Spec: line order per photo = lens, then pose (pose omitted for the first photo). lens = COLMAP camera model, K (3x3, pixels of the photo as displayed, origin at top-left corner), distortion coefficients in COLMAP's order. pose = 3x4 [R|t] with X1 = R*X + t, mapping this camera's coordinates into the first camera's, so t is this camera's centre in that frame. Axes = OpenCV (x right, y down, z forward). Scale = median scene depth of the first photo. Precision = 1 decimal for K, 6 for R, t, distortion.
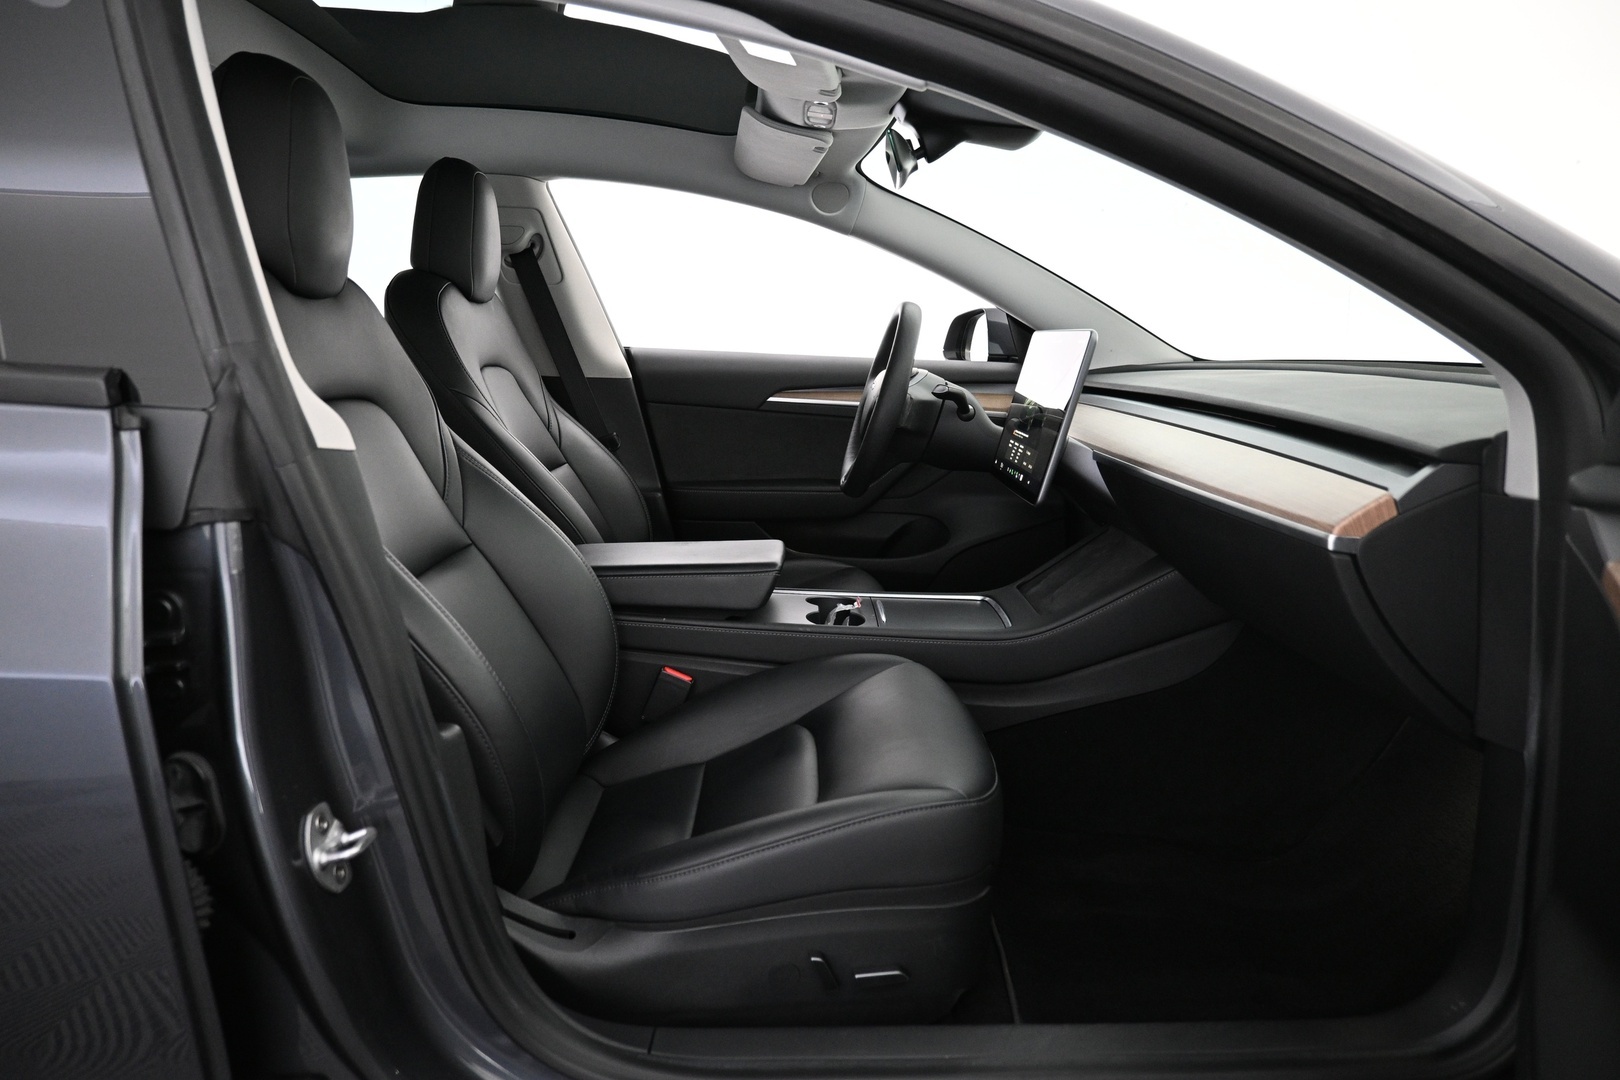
lens RADIAL K [[1120.0, 0, 810.0], [0, 1120.0, 563.0], [0, 0, 1]] dist [-0.004874, -0.003062]
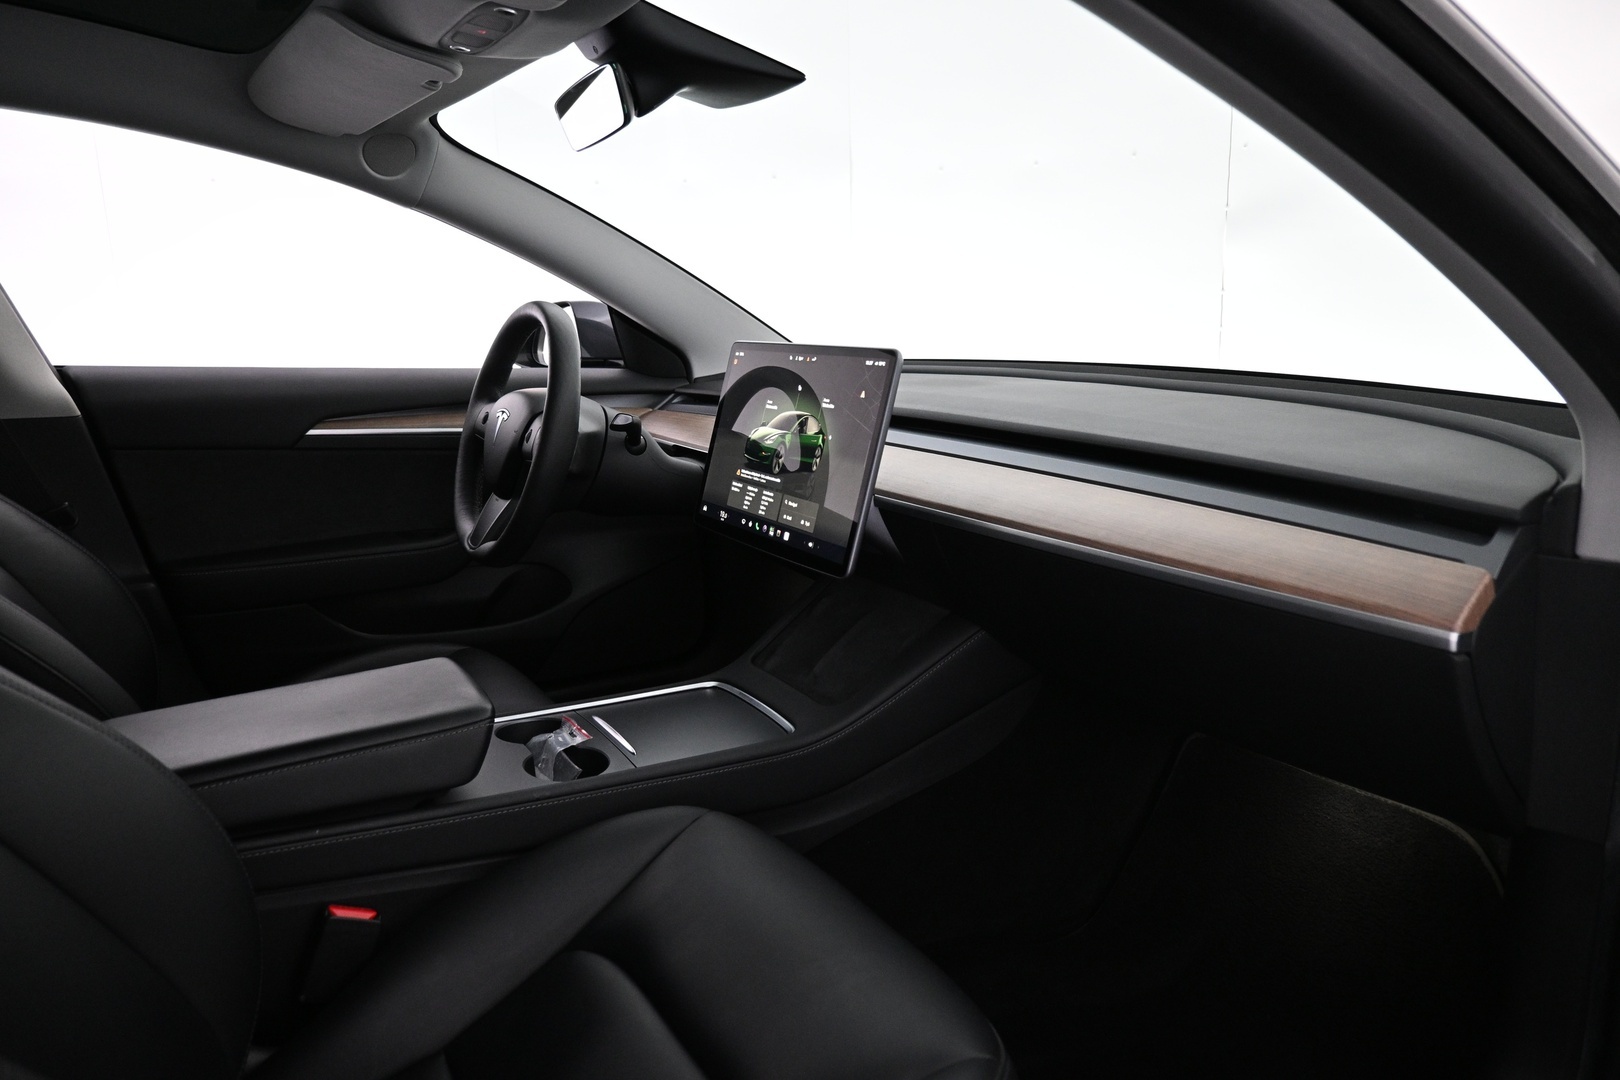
lens RADIAL K [[1114.8, 0, 810.0], [0, 1114.8, 540.0], [0, 0, 1]] dist [0.002708, -0.000083]
pose [[0.858326, -0.115977, 0.499826, -0.159146], [0.111521, 0.993000, 0.038902, -0.087838], [-0.500839, 0.022350, 0.865252, 0.279699]]
